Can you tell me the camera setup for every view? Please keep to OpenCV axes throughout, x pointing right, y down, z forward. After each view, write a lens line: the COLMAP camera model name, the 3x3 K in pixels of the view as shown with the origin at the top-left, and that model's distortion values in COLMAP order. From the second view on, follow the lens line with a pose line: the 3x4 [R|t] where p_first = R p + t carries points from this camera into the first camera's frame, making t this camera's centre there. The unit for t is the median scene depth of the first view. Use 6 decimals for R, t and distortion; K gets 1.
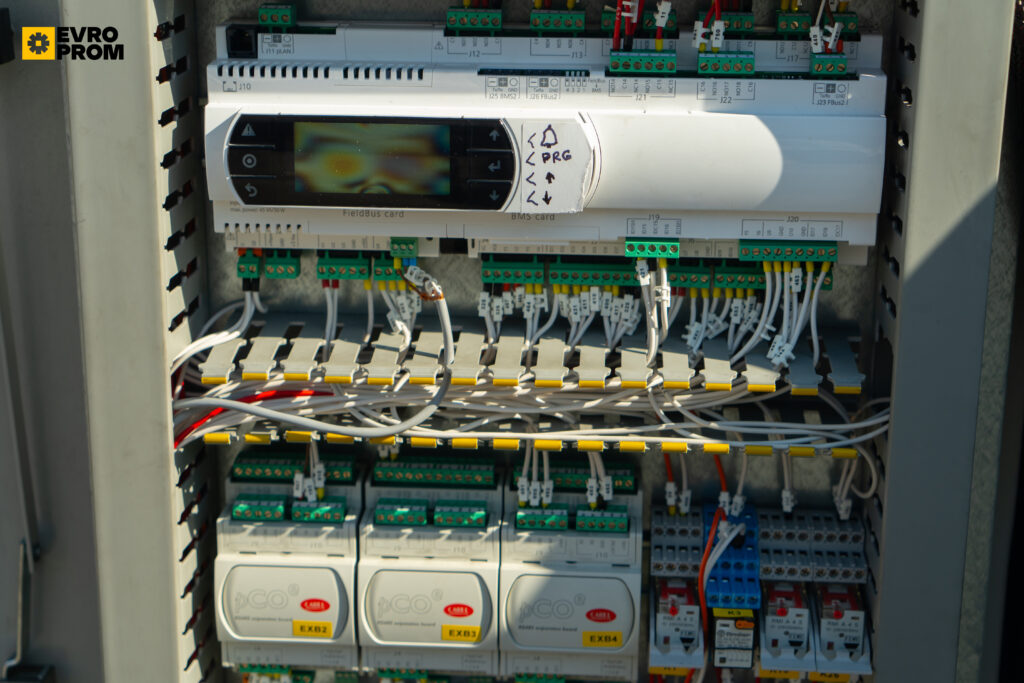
lens RADIAL K [[1698.2, 0, 512.0], [0, 1698.2, 341.5], [0, 0, 1]] dist [0.023762, 0.005648]
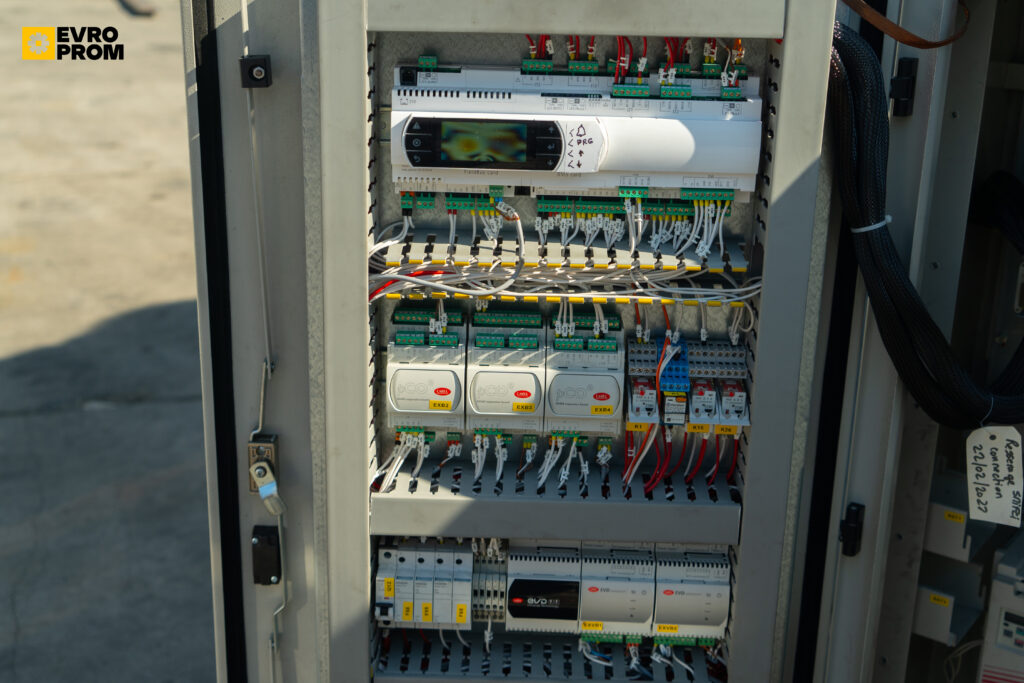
lens RADIAL K [[1316.9, 0, 512.0], [0, 1316.9, 341.5], [0, 0, 1]] dist [-0.013465, -0.010692]
pose [[0.998976, 0.001336, 0.045226, -0.106898], [-0.003323, 0.999031, 0.043886, 0.041495], [-0.045123, -0.043991, 0.998012, -0.394638]]
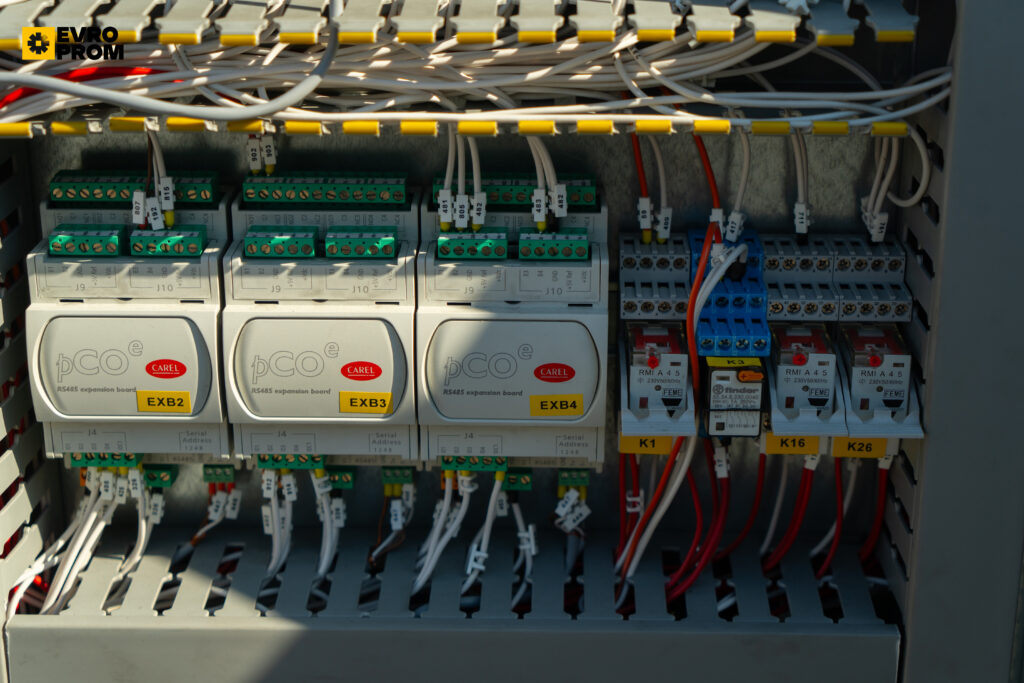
lens RADIAL K [[1682.4, 0, 512.0], [0, 1682.4, 341.5], [0, 0, 1]] dist [0.010498, -0.028261]
pose [[0.999205, -0.020913, 0.033942, 0.009409], [0.018692, 0.997744, 0.064480, 0.100492], [-0.035214, -0.063794, 0.997342, 0.273189]]
